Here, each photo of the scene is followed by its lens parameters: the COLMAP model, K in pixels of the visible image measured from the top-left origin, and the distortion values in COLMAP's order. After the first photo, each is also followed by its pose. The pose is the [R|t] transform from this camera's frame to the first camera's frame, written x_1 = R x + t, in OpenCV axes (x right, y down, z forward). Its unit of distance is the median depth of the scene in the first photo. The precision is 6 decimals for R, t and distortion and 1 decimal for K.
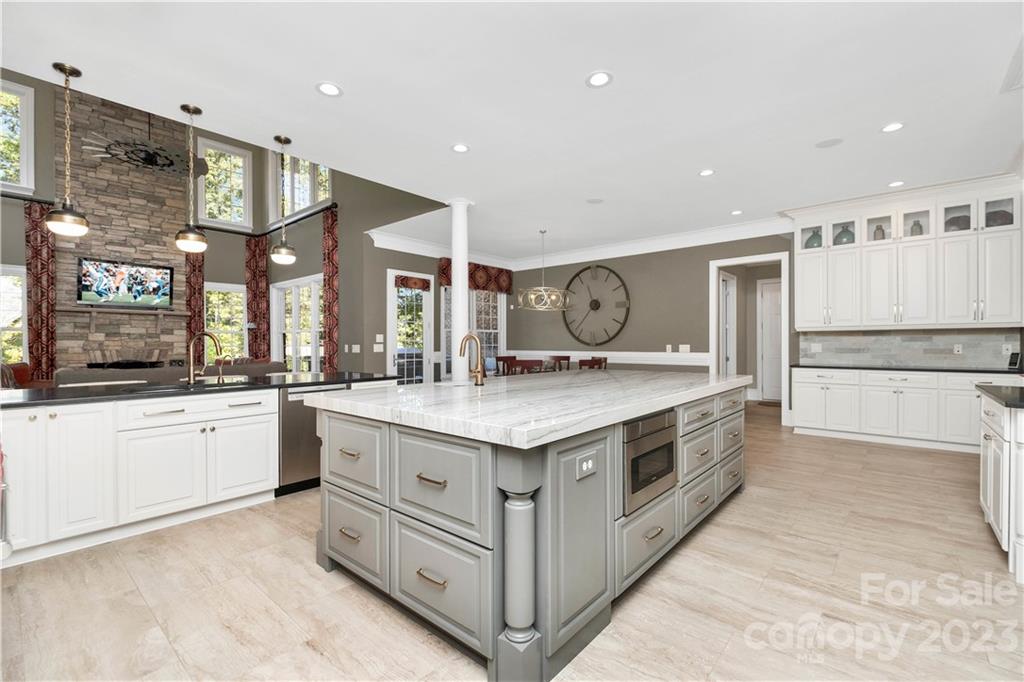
lens RADIAL K [[452.1, 0, 511.2], [0, 452.1, 345.2], [0, 0, 1]] dist [0.007308, -0.006425]
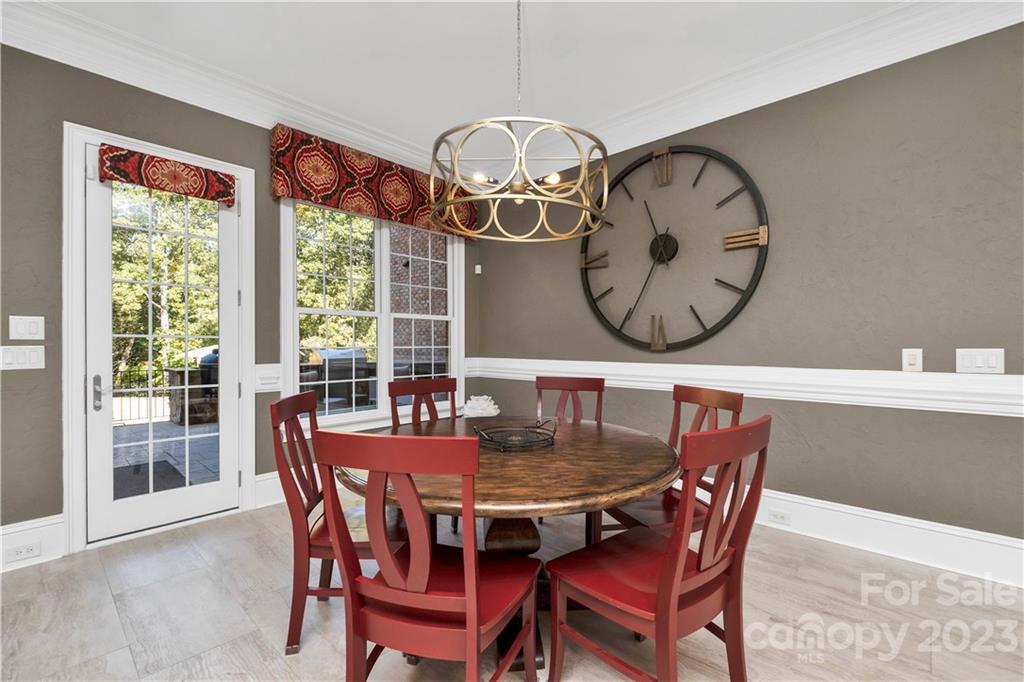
lens RADIAL K [[452.1, 0, 514.2], [0, 452.1, 343.3], [0, 0, 1]] dist [0.007308, -0.006425]
pose [[0.999552, 0.001939, -0.029859, 0.065244], [-0.002060, 0.999990, -0.004014, -0.002651], [0.029851, 0.004074, 0.999546, 0.607528]]
